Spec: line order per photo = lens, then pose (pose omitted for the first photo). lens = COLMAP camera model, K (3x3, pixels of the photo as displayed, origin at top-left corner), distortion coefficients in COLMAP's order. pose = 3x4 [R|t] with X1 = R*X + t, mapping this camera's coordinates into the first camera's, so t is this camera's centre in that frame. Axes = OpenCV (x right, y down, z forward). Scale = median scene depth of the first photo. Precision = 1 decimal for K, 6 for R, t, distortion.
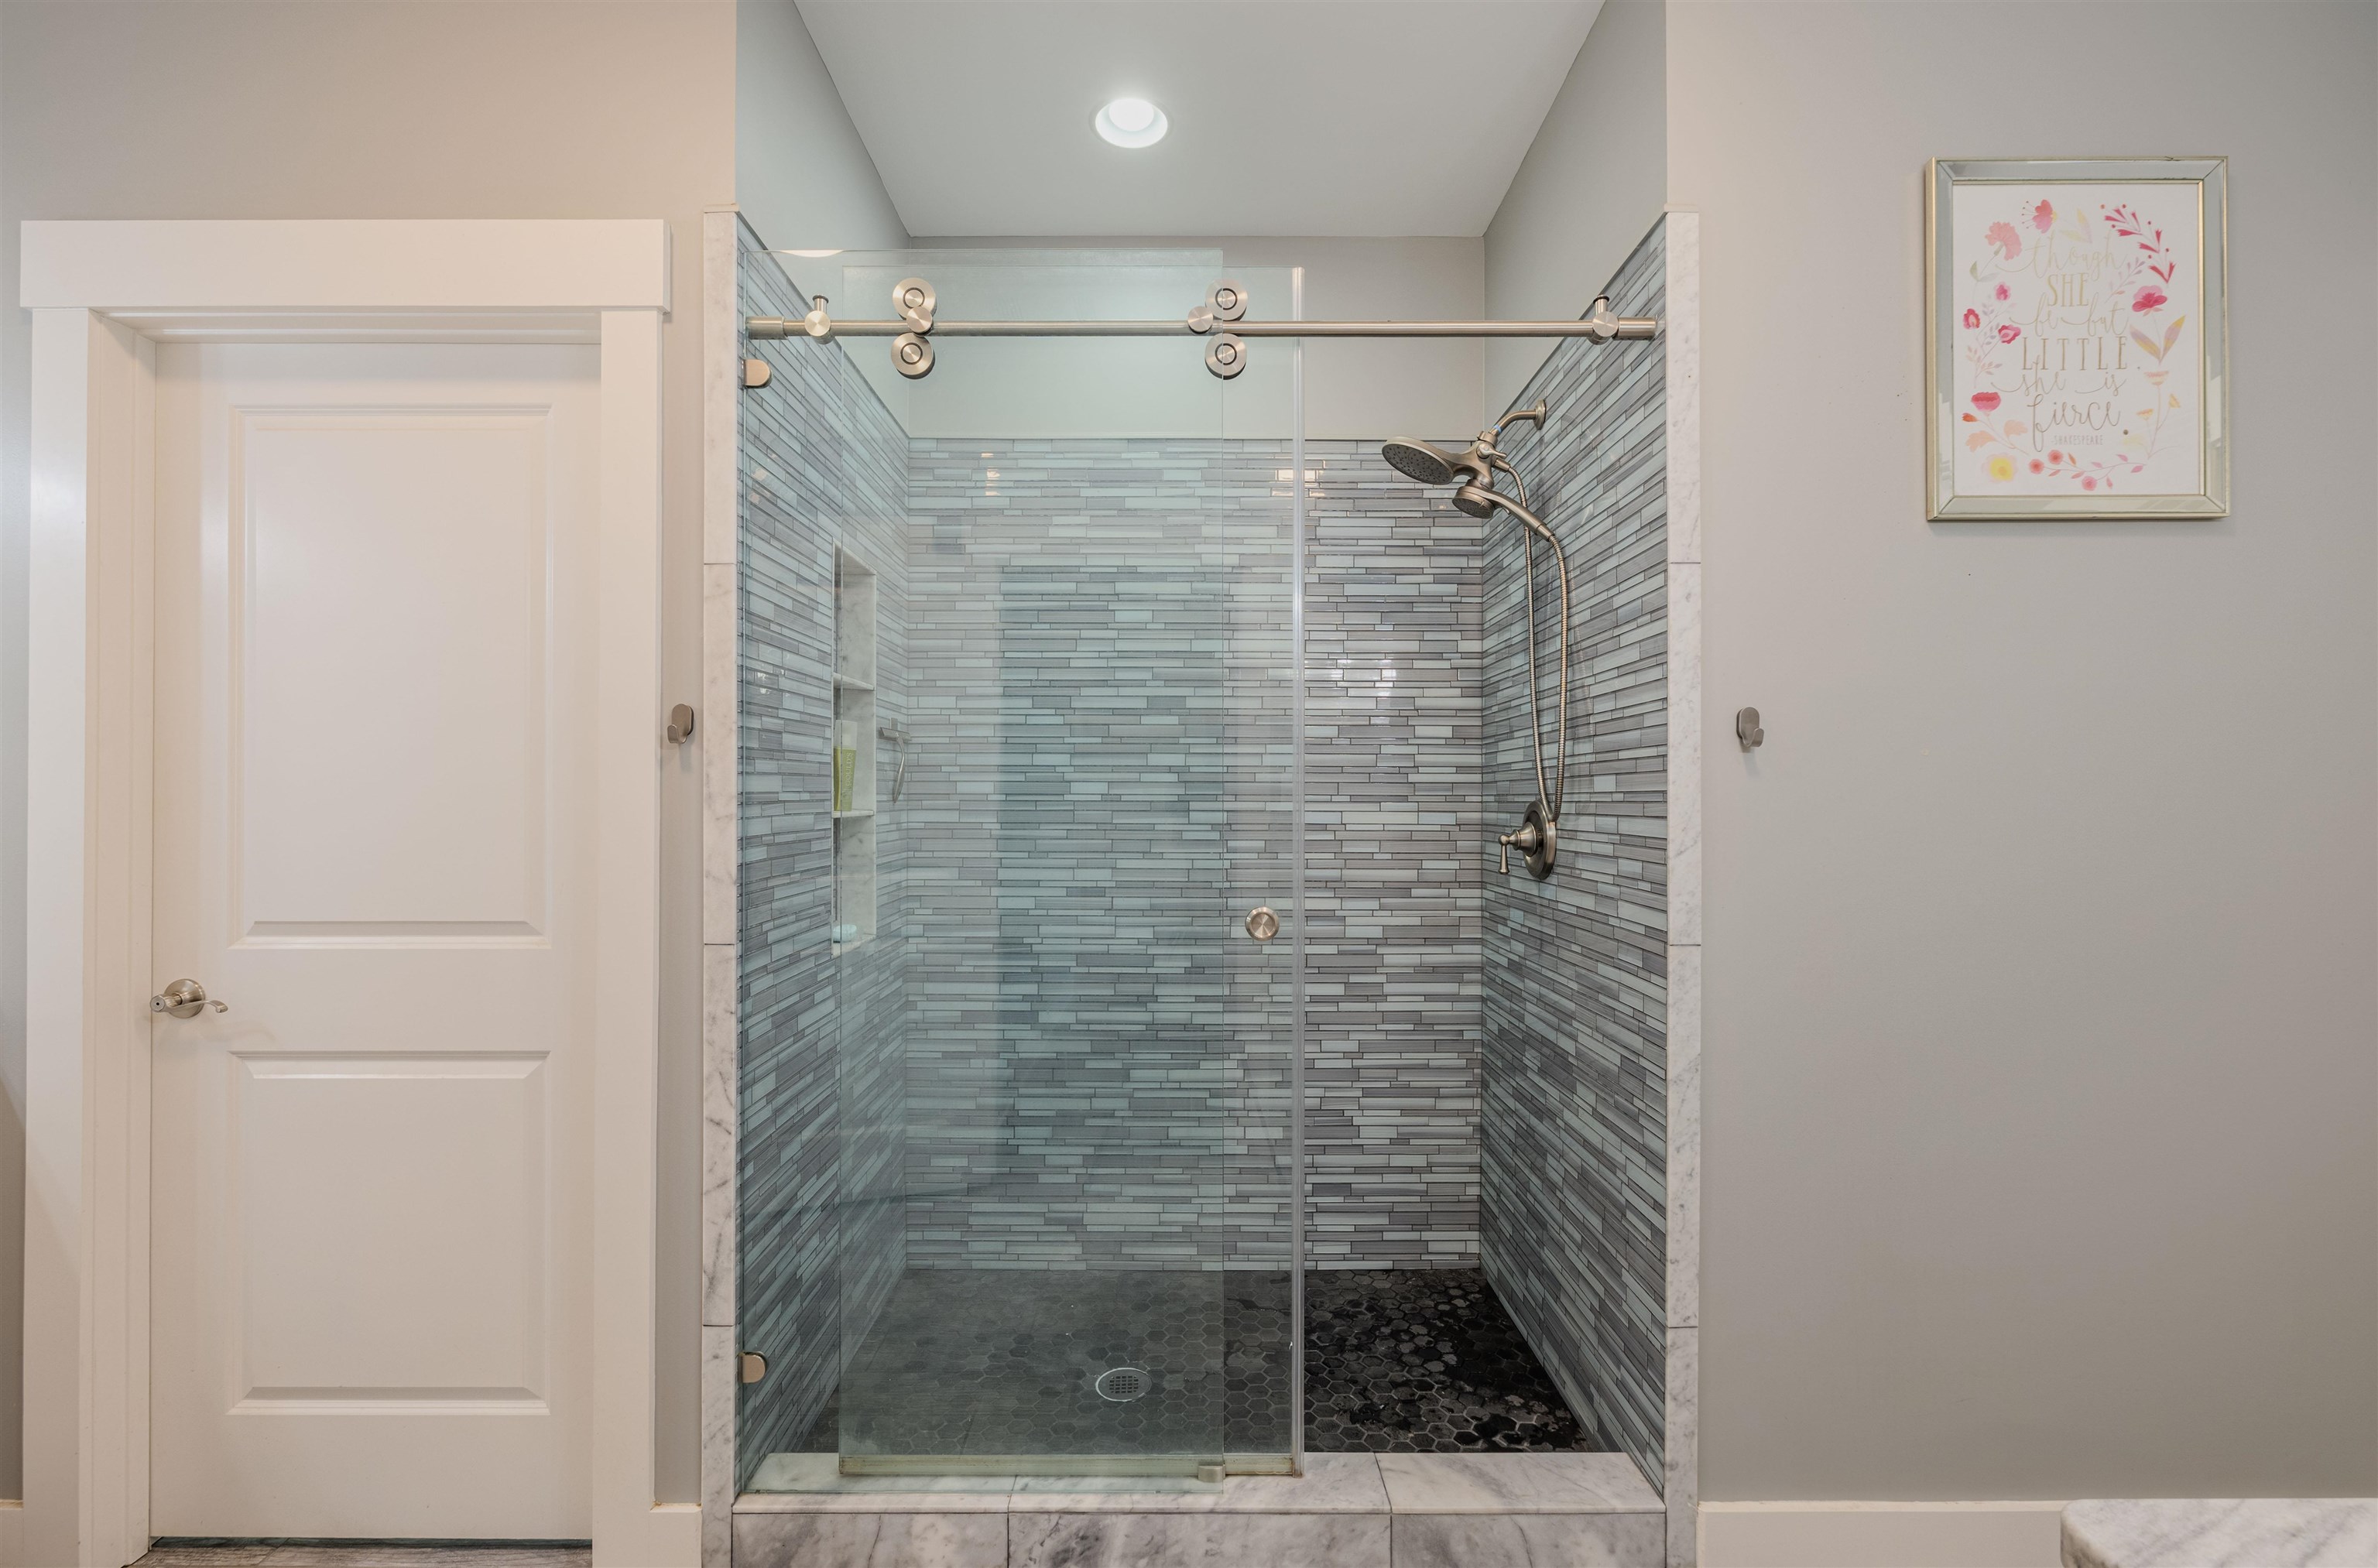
lens RADIAL K [[1037.2, 0, 1192.1], [0, 1037.2, 791.8], [0, 0, 1]] dist [0.008059, -0.000511]
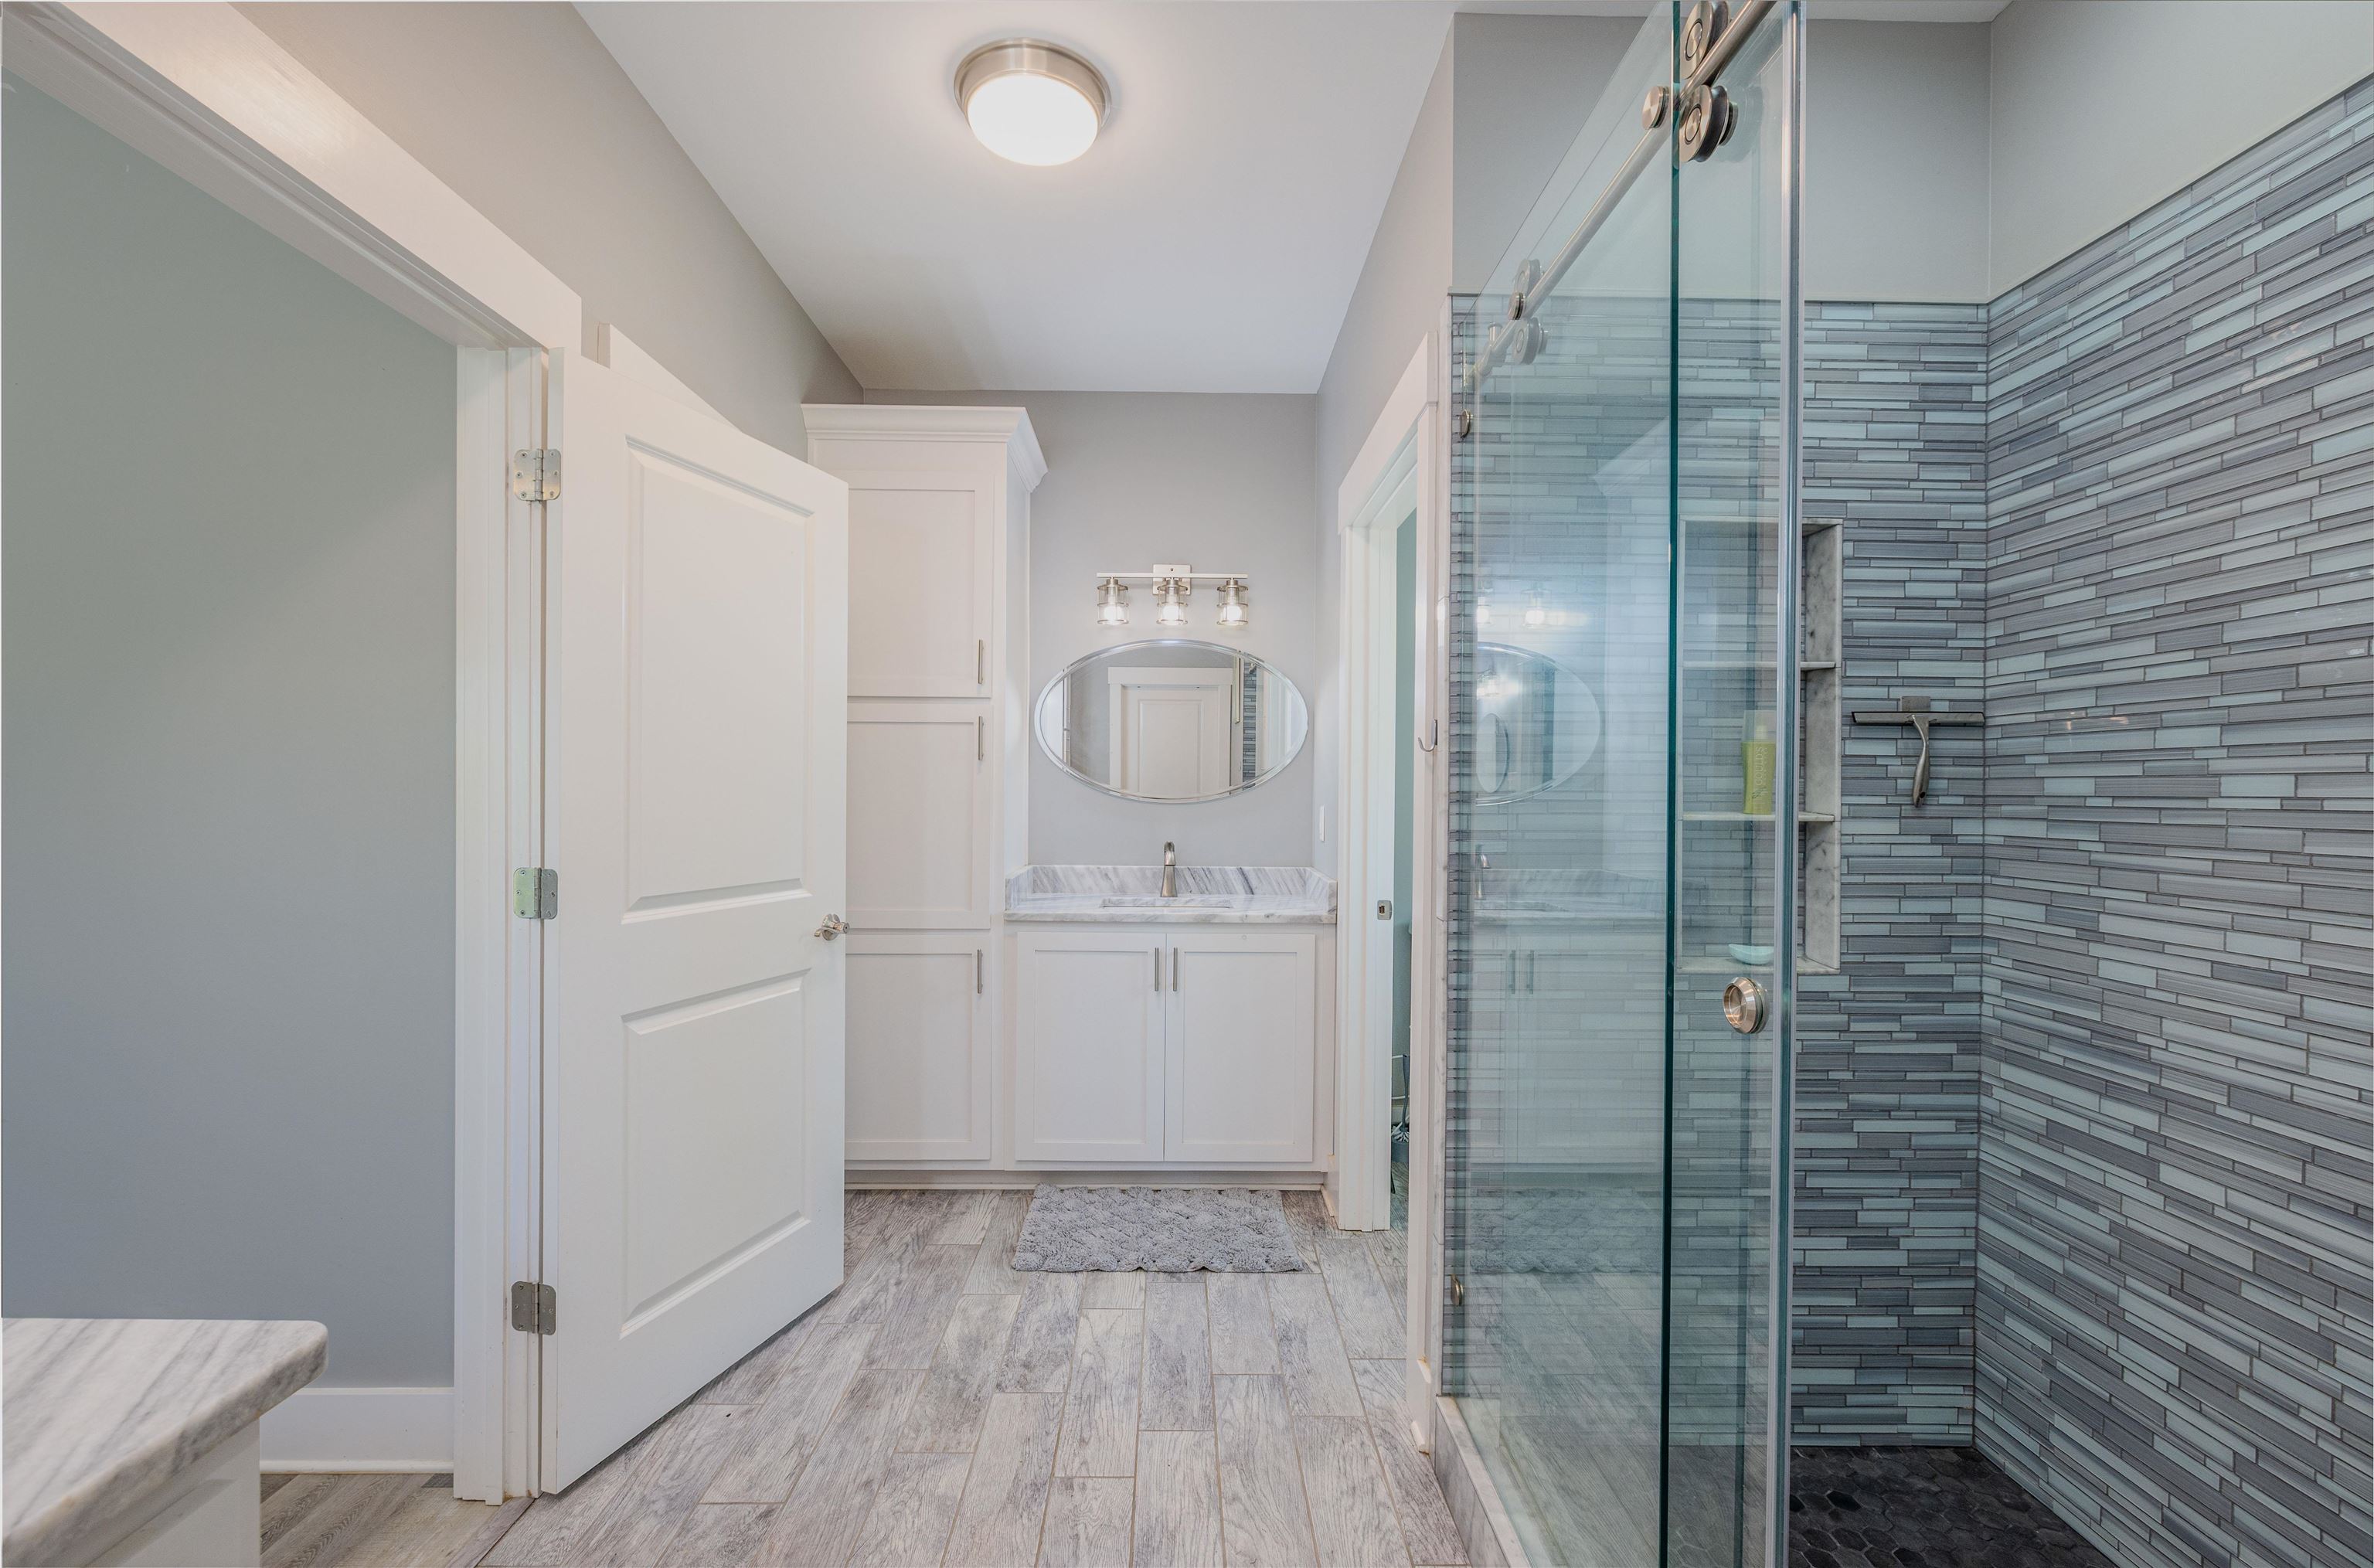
lens RADIAL K [[1035.5, 0, 1185.5], [0, 1035.5, 797.8], [0, 0, 1]] dist [0.008059, -0.000511]
pose [[-0.006674, 0.004210, -0.999969, 0.453415], [-0.004473, 0.999981, 0.004240, 0.002639], [0.999968, 0.004502, -0.006655, 0.443886]]
